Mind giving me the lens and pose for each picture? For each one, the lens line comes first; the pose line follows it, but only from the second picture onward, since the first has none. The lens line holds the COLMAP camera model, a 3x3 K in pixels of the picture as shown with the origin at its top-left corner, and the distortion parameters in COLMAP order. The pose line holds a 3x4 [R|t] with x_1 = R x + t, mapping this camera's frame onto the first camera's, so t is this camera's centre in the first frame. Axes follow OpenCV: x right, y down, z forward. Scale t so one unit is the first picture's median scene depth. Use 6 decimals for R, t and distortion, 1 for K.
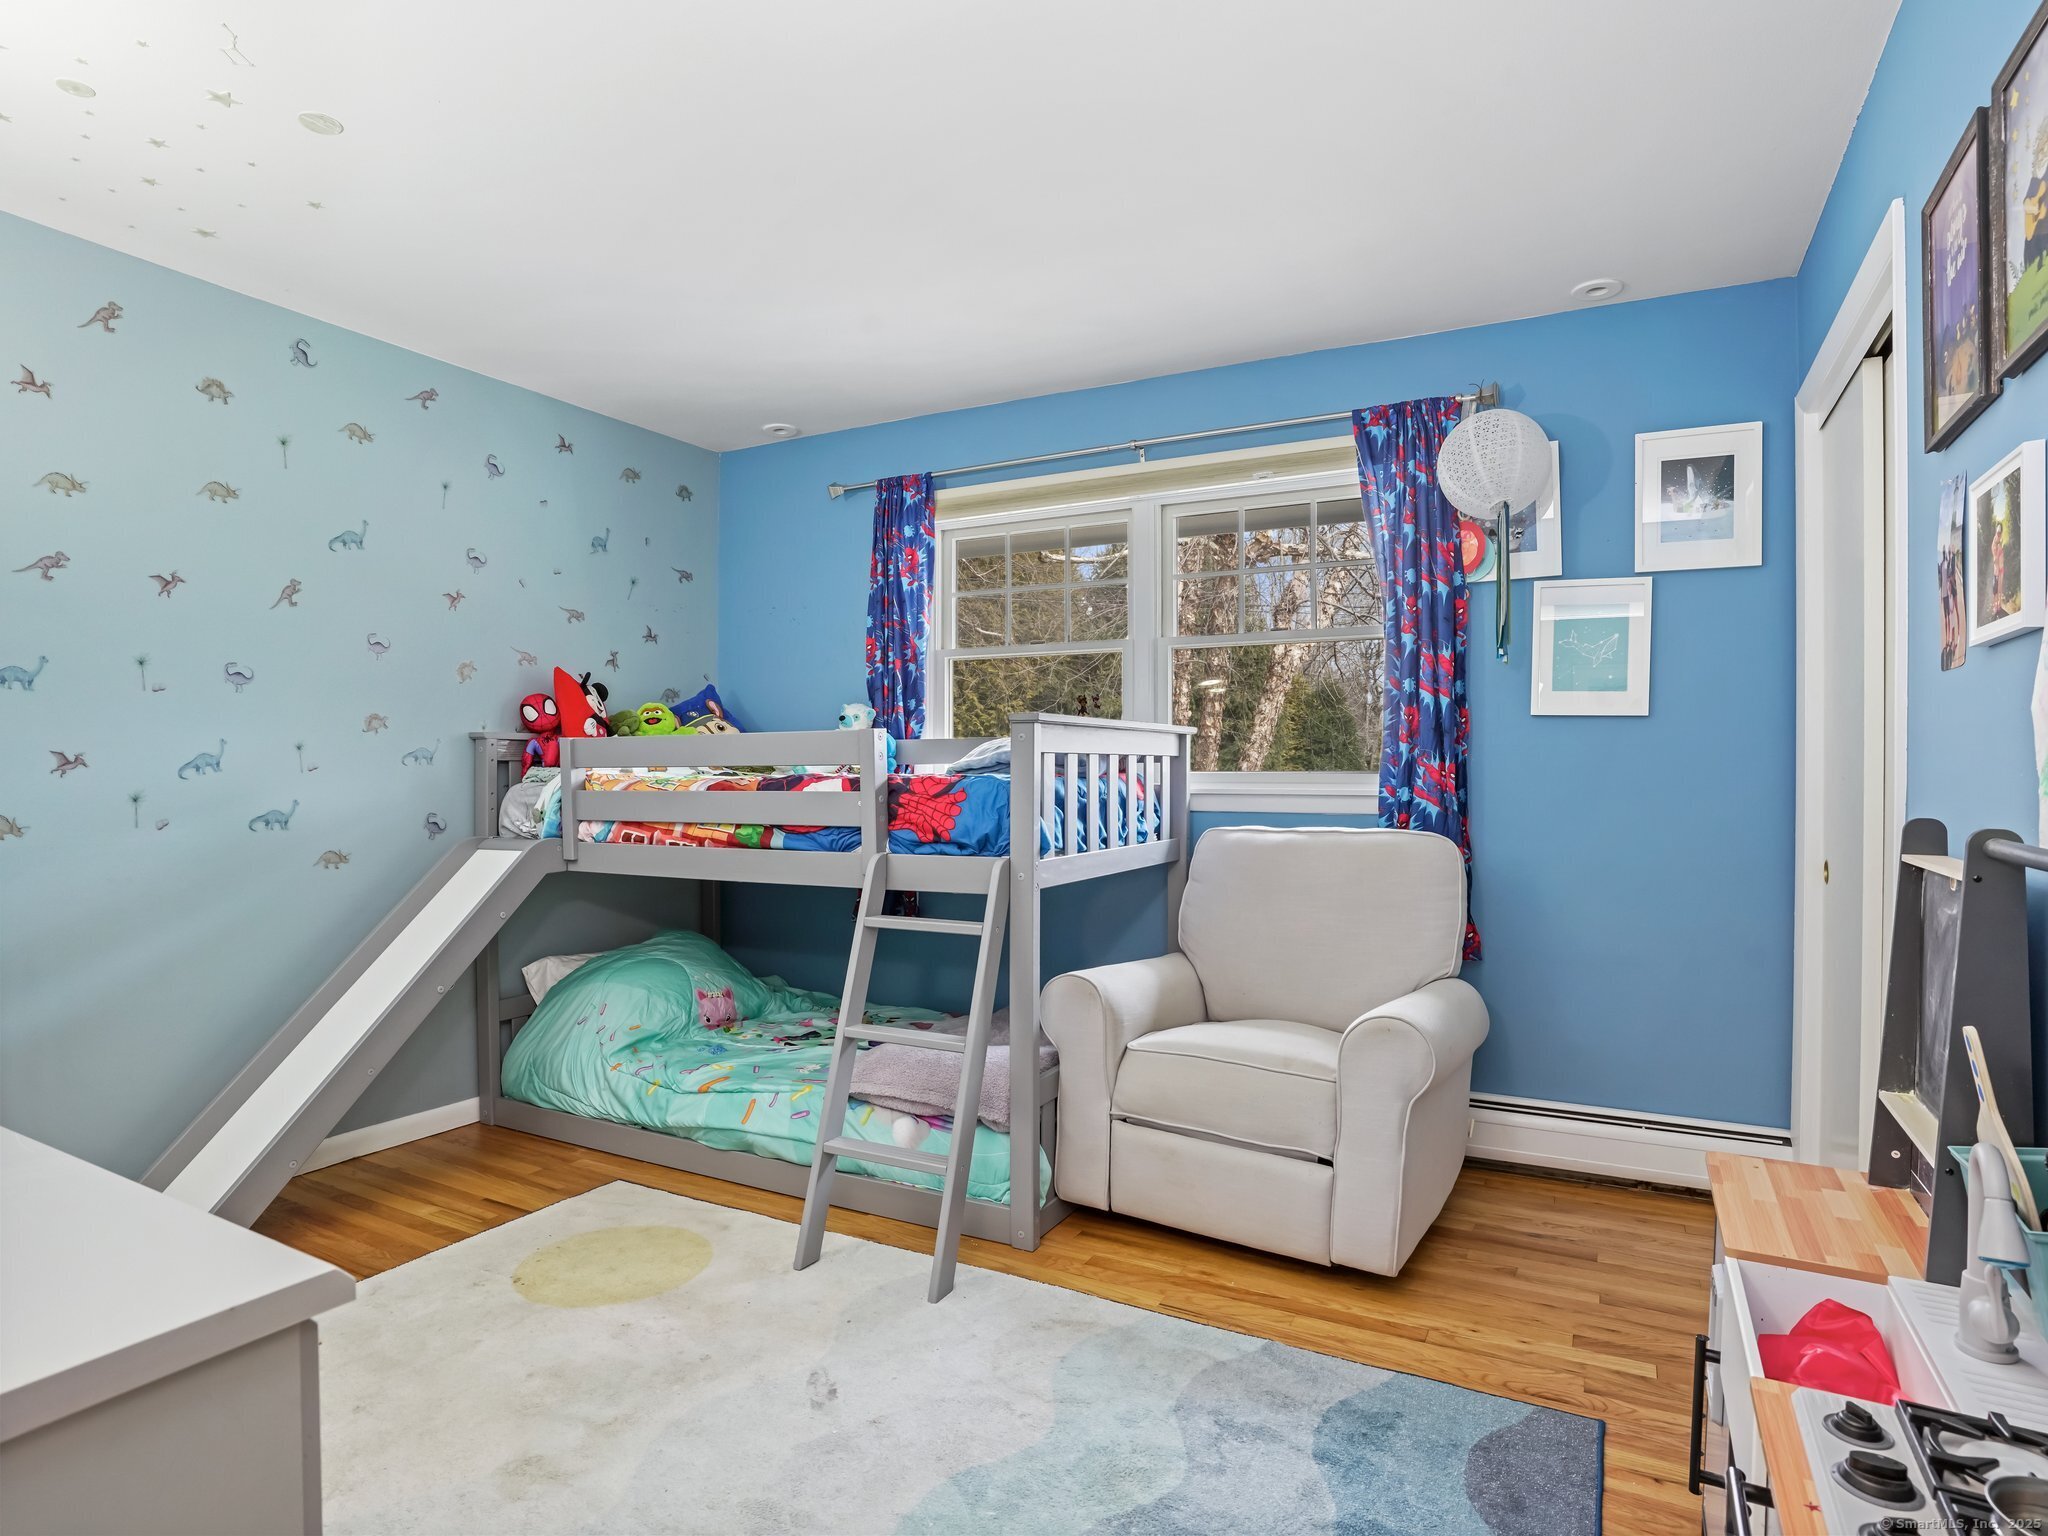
lens RADIAL K [[1133.6, 0, 1024.0], [0, 1133.6, 768.0], [0, 0, 1]] dist [-0.080419, 0.039218]
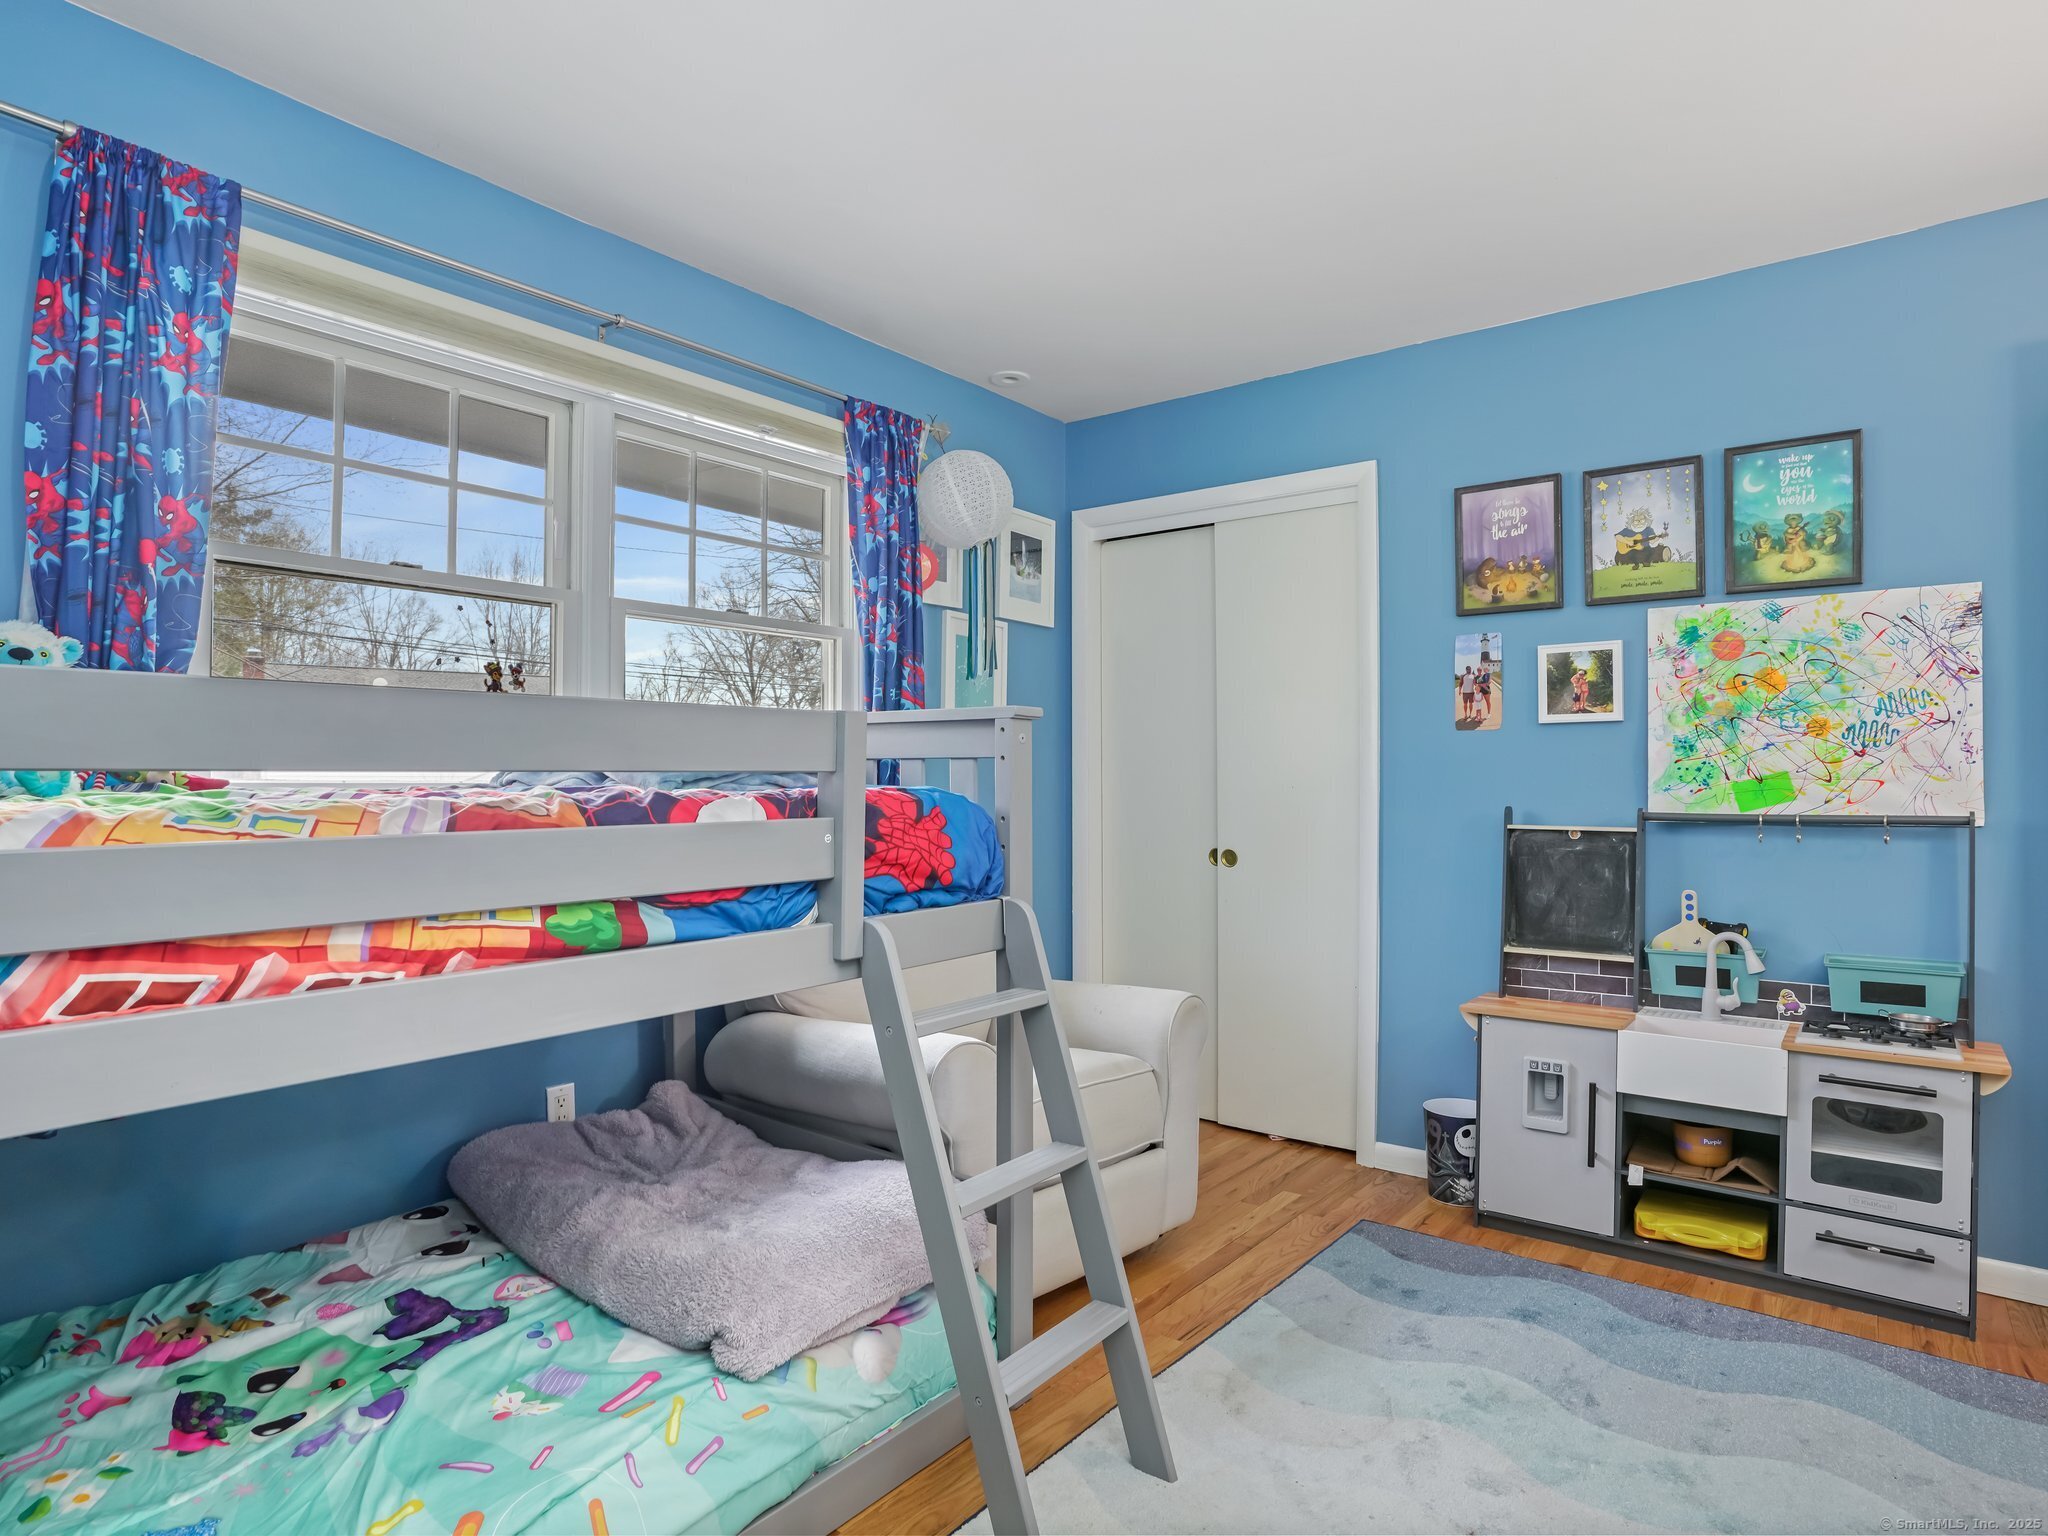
lens RADIAL K [[1133.6, 0, 1024.0], [0, 1133.6, 768.0], [0, 0, 1]] dist [-0.080419, 0.039218]
pose [[0.170131, 0.009895, 0.985372, -0.654465], [-0.005039, 0.999945, -0.009171, -0.000172], [-0.985409, -0.003405, 0.170172, 0.752093]]
